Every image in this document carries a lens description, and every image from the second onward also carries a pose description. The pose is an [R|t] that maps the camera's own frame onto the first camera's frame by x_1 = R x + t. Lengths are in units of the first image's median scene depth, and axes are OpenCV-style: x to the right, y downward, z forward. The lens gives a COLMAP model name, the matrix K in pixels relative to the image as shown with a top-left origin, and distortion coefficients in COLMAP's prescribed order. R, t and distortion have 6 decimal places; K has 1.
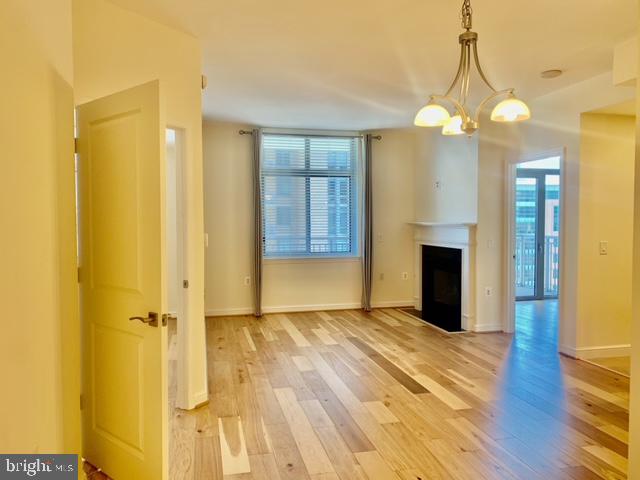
lens RADIAL K [[488.7, 0, 318.2], [0, 488.7, 235.9], [0, 0, 1]] dist [0.041624, -0.053980]
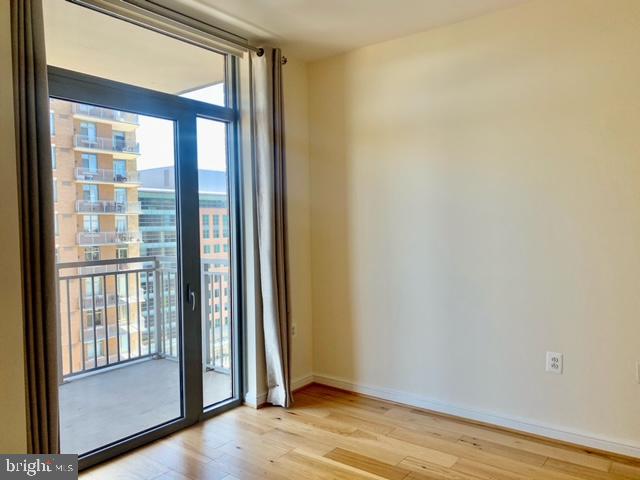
lens RADIAL K [[492.8, 0, 320.9], [0, 492.8, 233.3], [0, 0, 1]] dist [0.067661, -0.100176]
pose [[0.782519, -0.022996, 0.622202, 0.393518], [0.038646, 0.999185, -0.011675, -0.023952], [-0.621426, 0.033181, 0.782770, 0.854512]]
